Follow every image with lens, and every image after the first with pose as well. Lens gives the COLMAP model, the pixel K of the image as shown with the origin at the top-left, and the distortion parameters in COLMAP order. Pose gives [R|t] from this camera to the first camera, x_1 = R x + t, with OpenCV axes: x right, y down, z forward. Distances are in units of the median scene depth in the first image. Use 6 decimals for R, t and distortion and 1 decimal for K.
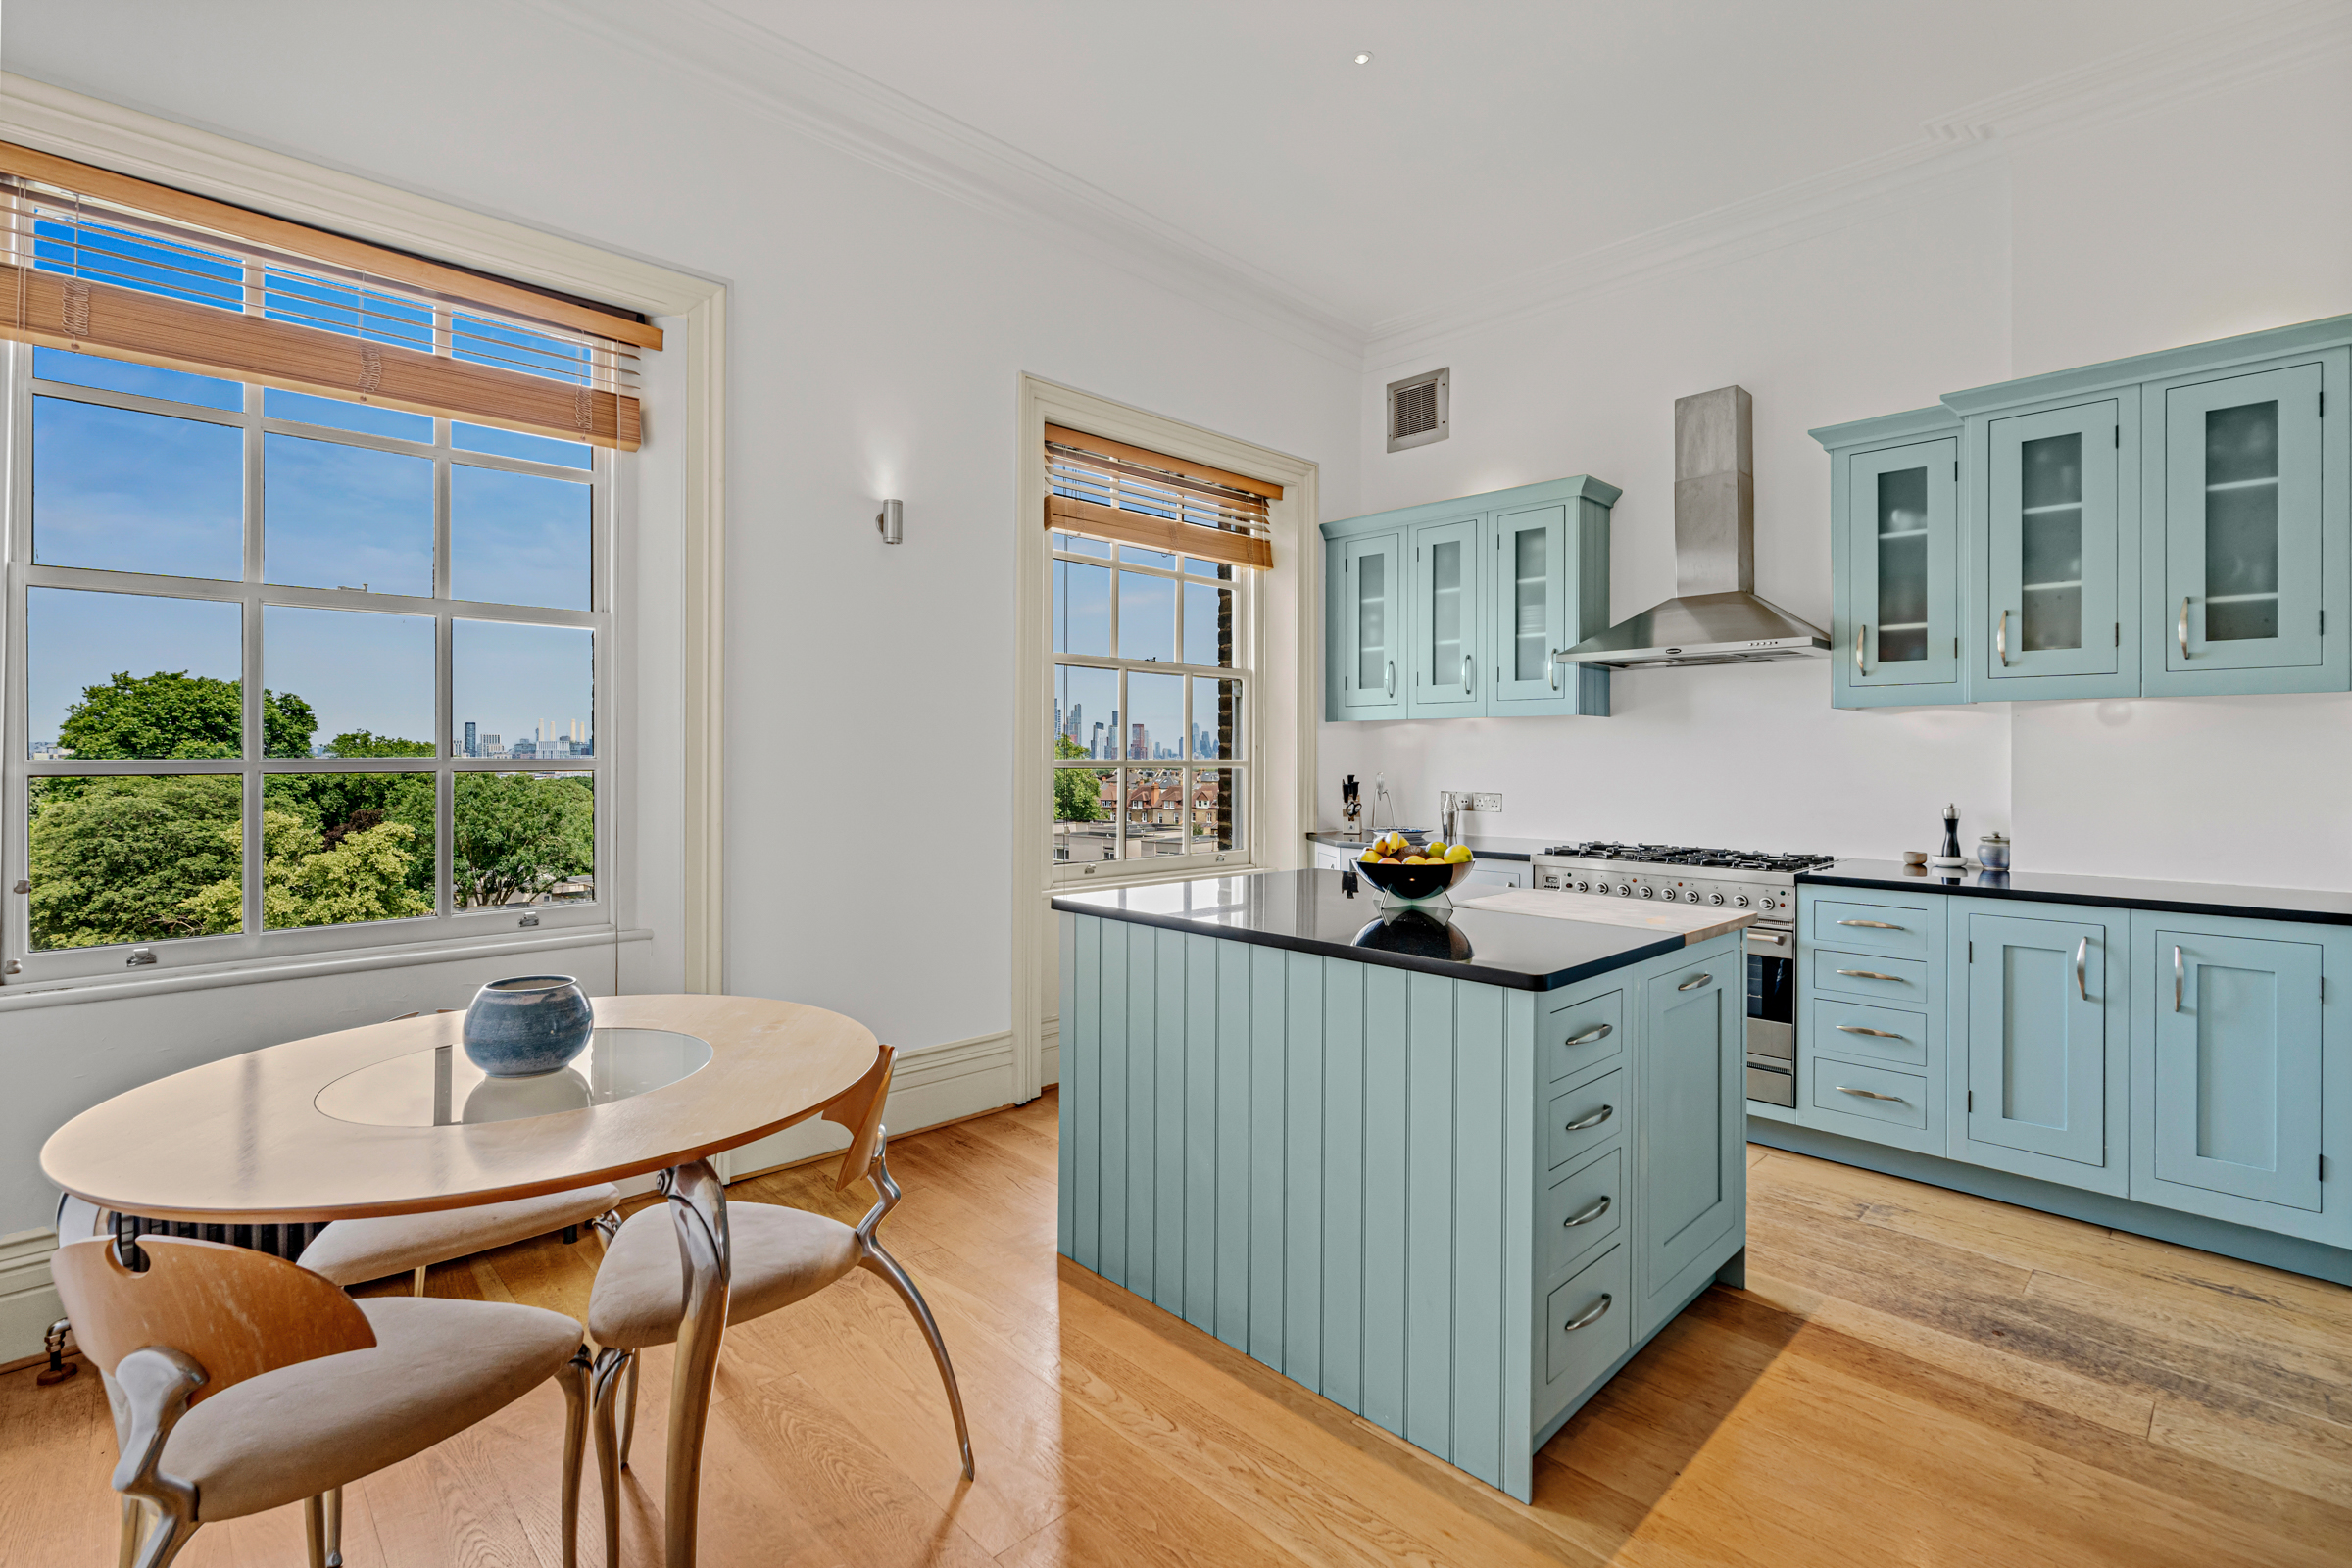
lens RADIAL K [[1075.7, 0, 1185.0], [0, 1075.7, 773.6], [0, 0, 1]] dist [-0.010884, 0.001403]
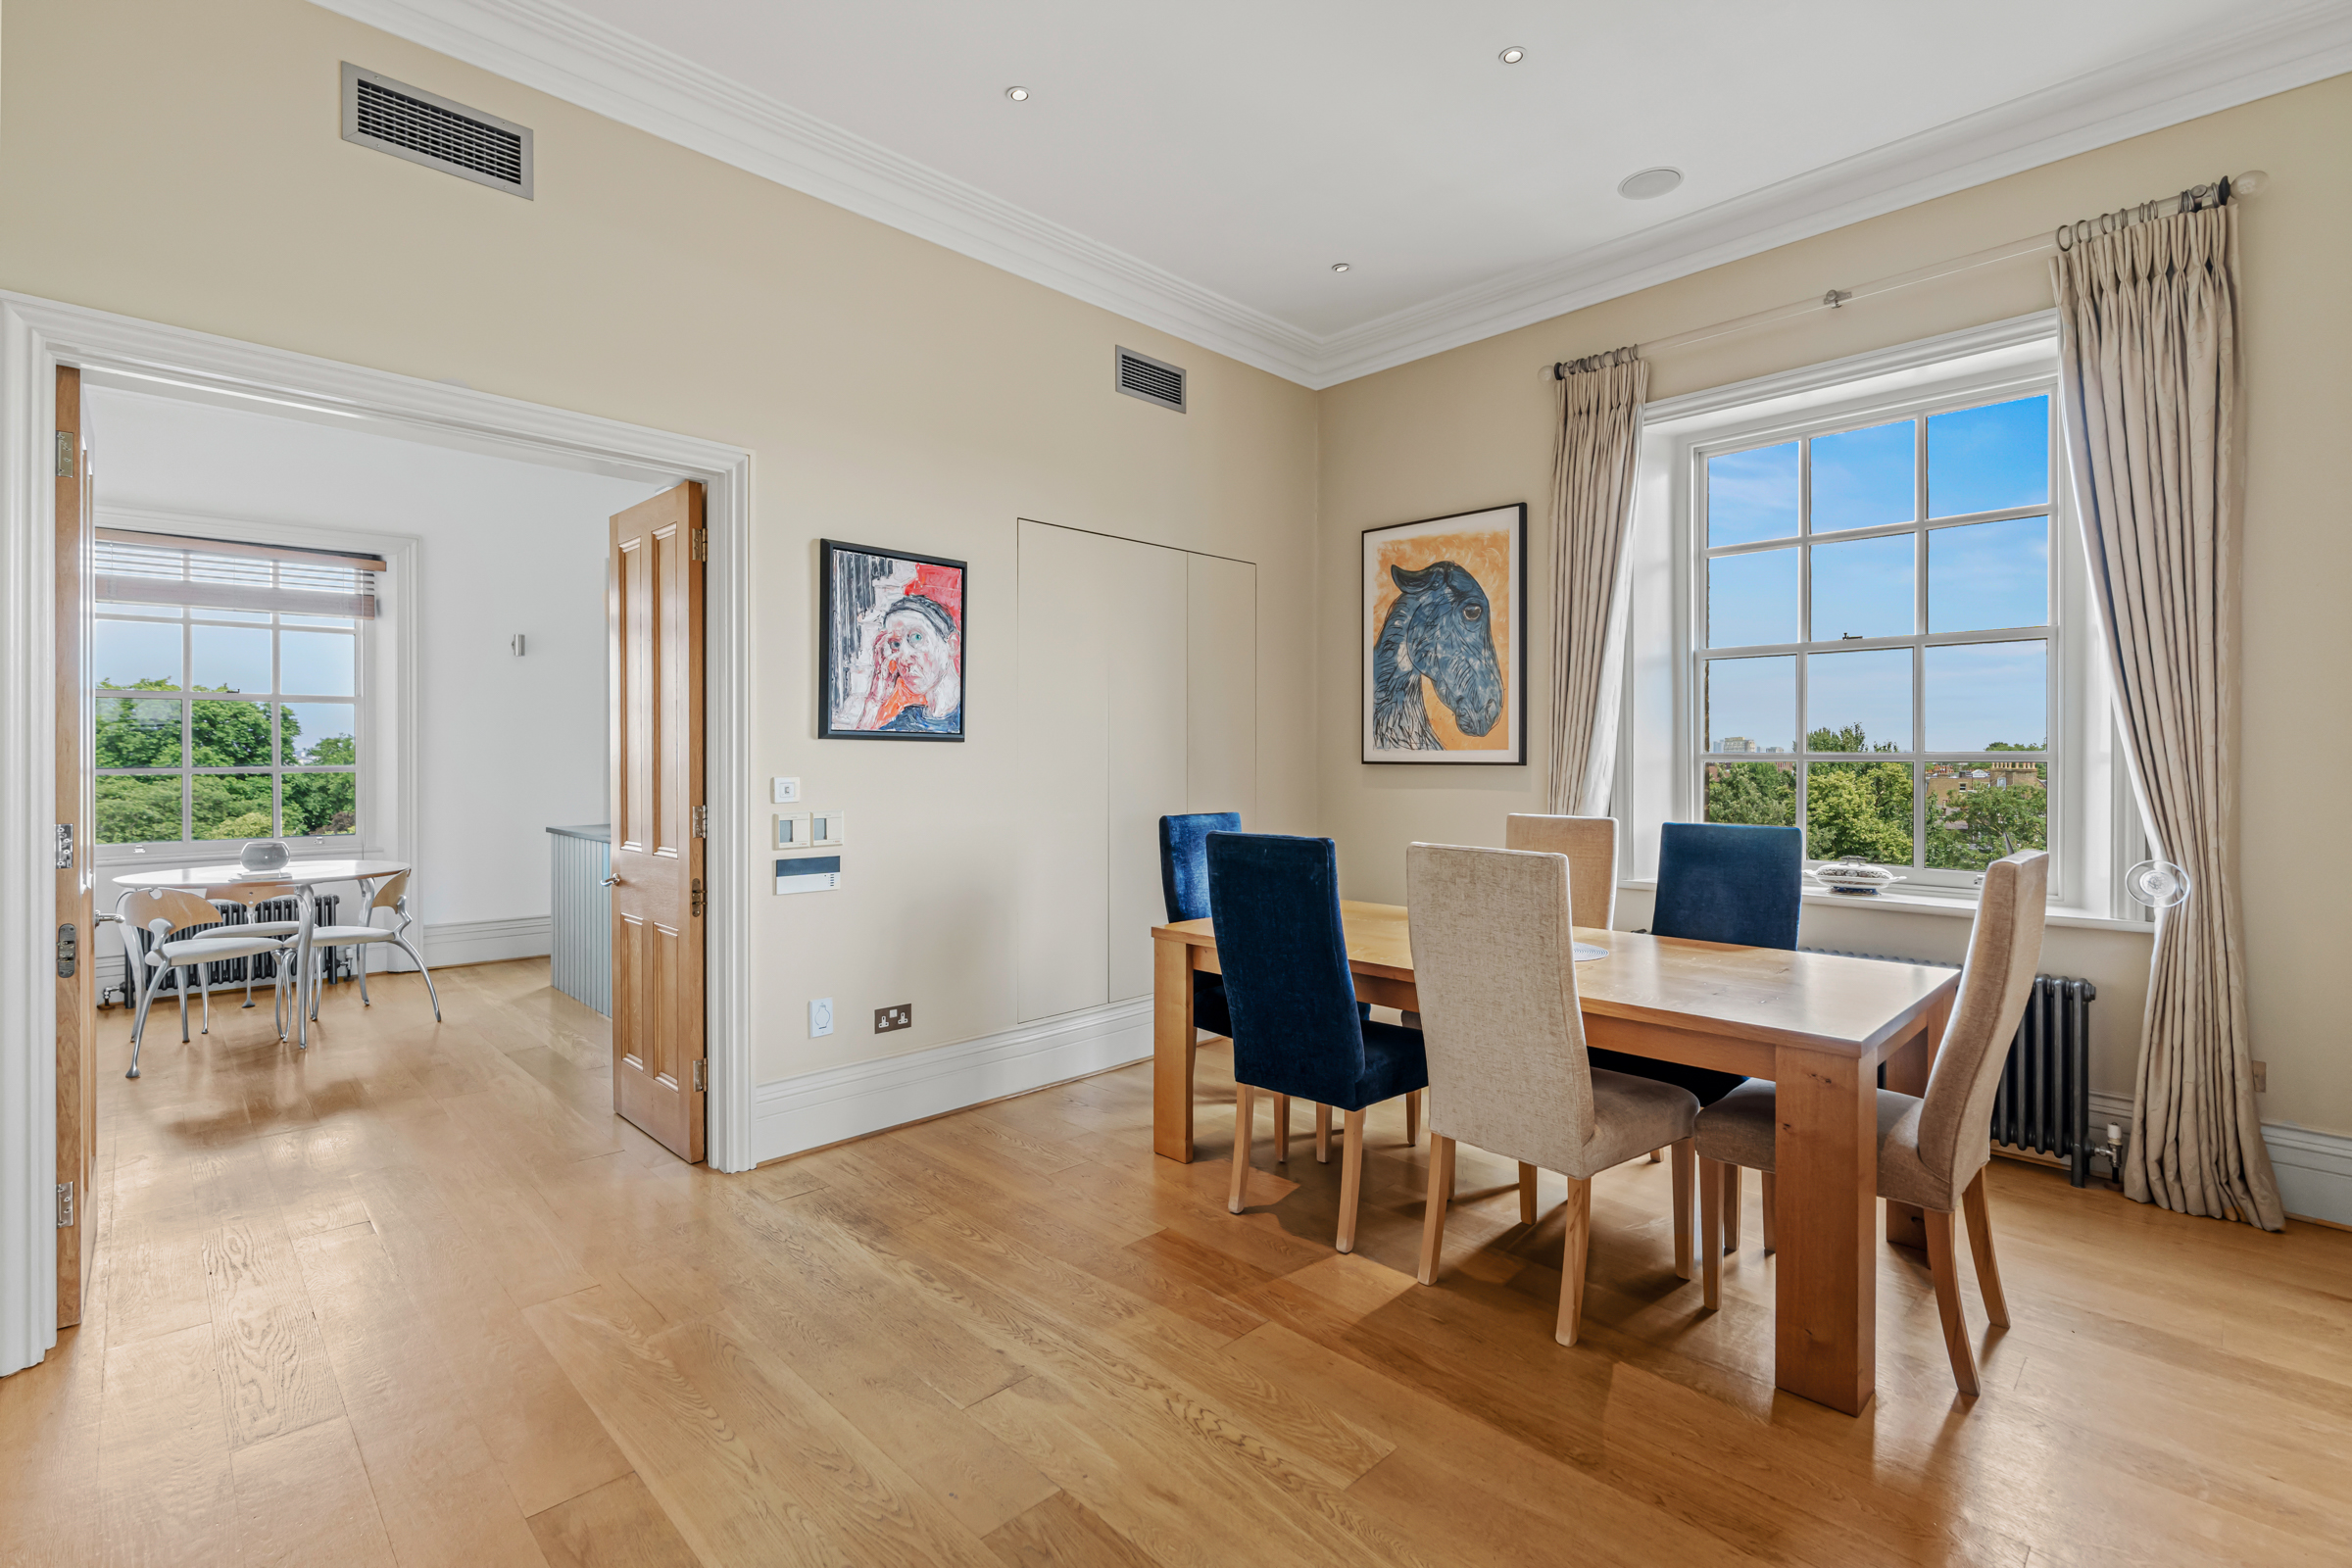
lens RADIAL K [[1075.7, 0, 1181.1], [0, 1075.7, 775.8], [0, 0, 1]] dist [-0.010884, 0.001403]
pose [[0.999982, -0.003561, 0.004793, 0.348881], [0.003554, 0.999993, 0.001479, 0.002724], [-0.004798, -0.001462, 0.999987, -0.364427]]
